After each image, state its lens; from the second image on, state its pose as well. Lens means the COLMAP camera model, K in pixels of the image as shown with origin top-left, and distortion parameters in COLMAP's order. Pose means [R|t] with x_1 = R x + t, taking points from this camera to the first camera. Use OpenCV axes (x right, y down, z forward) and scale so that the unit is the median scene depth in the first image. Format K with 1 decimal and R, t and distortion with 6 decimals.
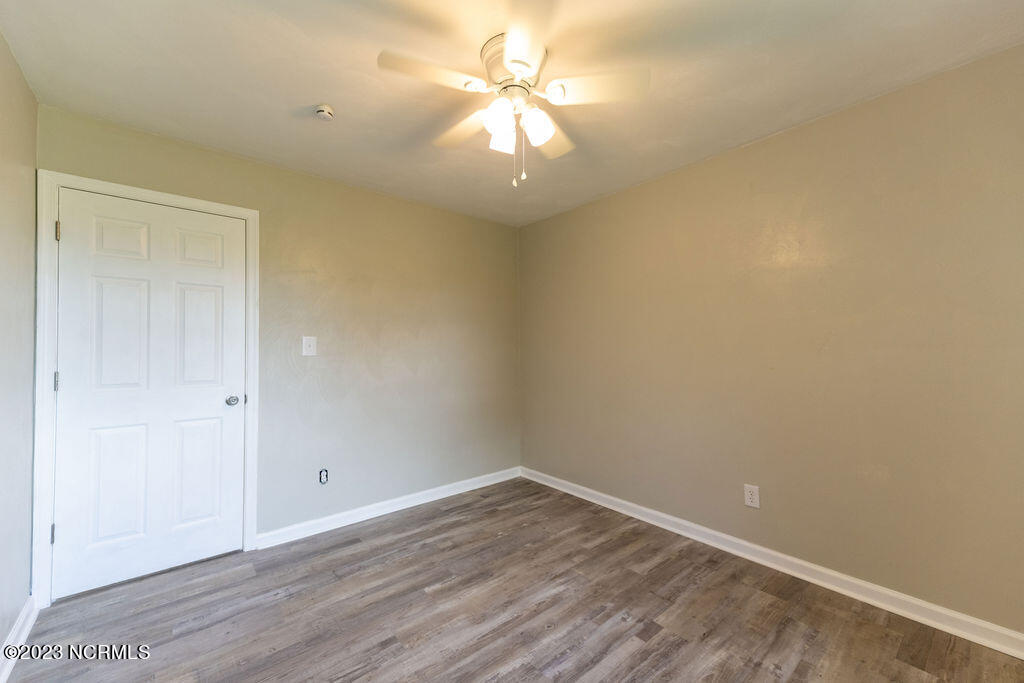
lens RADIAL K [[406.6, 0, 519.9], [0, 406.6, 342.3], [0, 0, 1]] dist [-0.000564, -0.000034]
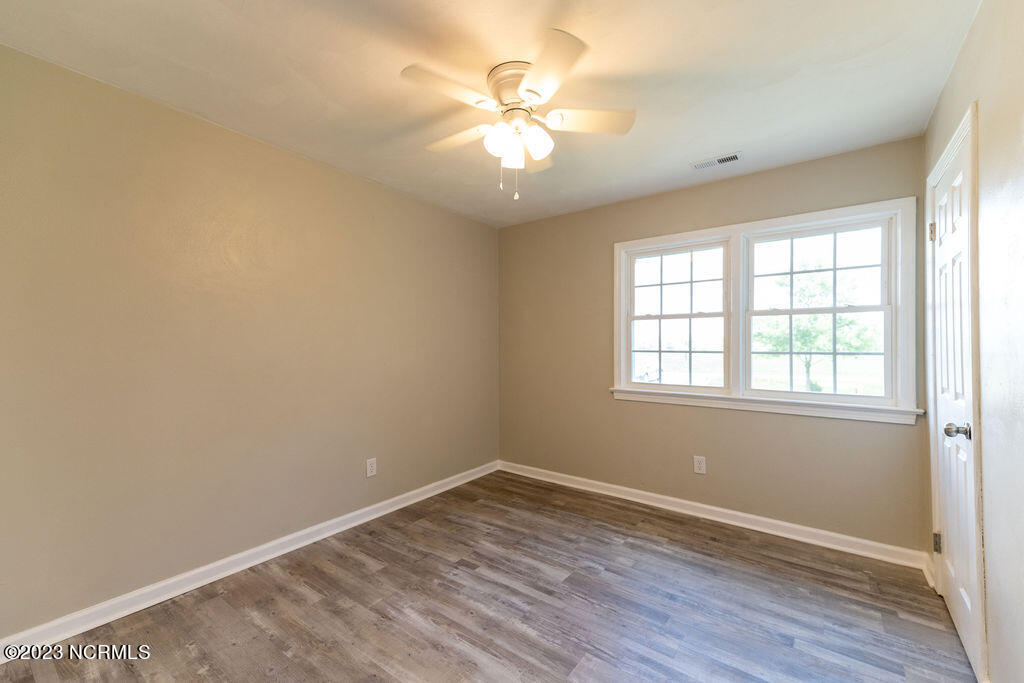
lens RADIAL K [[406.6, 0, 519.6], [0, 406.6, 339.8], [0, 0, 1]] dist [-0.000564, -0.000034]
pose [[-0.214248, 0.010677, 0.976721, -0.852541], [-0.004553, 0.999918, -0.011930, 0.004078], [-0.976769, -0.007003, -0.214182, 0.956733]]
